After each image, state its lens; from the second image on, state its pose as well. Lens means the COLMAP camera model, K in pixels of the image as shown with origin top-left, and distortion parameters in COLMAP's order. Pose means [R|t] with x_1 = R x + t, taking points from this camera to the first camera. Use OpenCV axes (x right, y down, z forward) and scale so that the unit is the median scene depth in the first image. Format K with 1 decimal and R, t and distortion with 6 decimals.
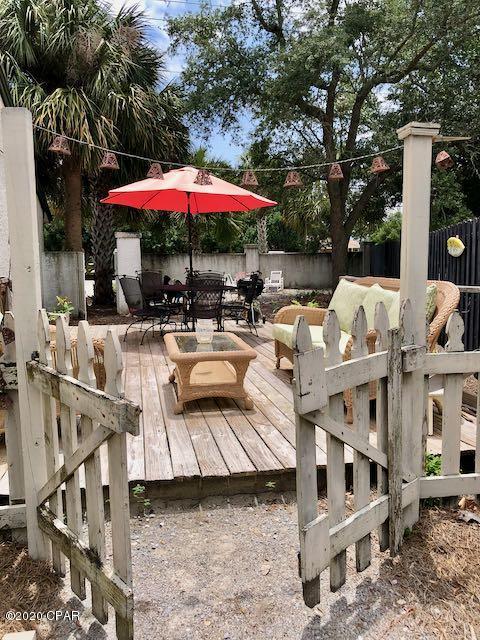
lens RADIAL K [[527.4, 0, 237.8], [0, 527.4, 321.3], [0, 0, 1]] dist [0.027802, -0.031059]
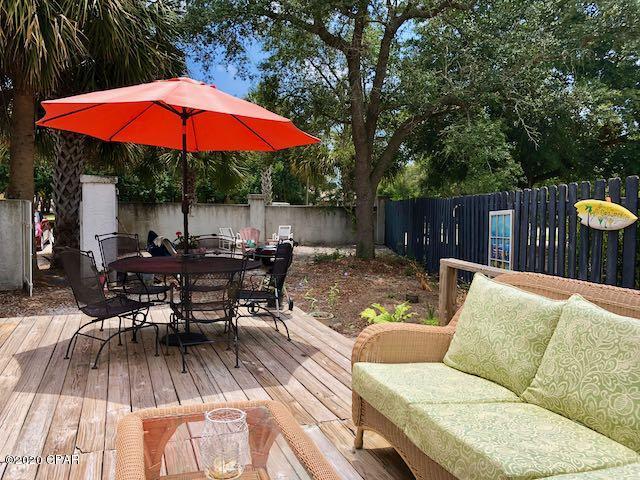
lens RADIAL K [[527.4, 0, 325.1], [0, 527.4, 237.8], [0, 0, 1]] dist [0.027802, -0.031059]
pose [[0.984657, 0.014969, 0.173856, -0.018044], [-0.004250, 0.998076, -0.061864, -0.029616], [-0.174448, 0.060176, 0.982826, 0.177384]]
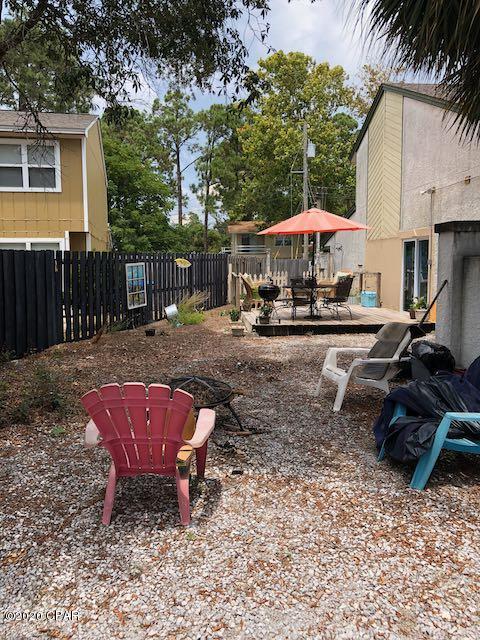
lens RADIAL K [[527.4, 0, 240.1], [0, 527.4, 314.3], [0, 0, 1]] dist [0.027802, -0.031059]
pose [[-0.990964, 0.010199, 0.133742, -0.029486], [0.038952, 0.976017, 0.214180, -0.107060], [-0.128350, 0.217454, -0.967595, 0.828721]]
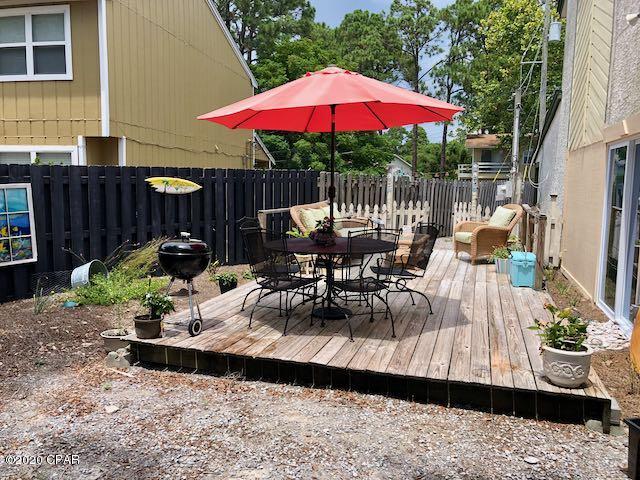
lens RADIAL K [[527.4, 0, 321.6], [0, 527.4, 239.2], [0, 0, 1]] dist [0.027802, -0.031059]
pose [[-0.881330, -0.047097, 0.470147, -0.125364], [0.058649, 0.976421, 0.207755, -0.074746], [-0.468846, 0.210674, -0.857788, 0.544511]]
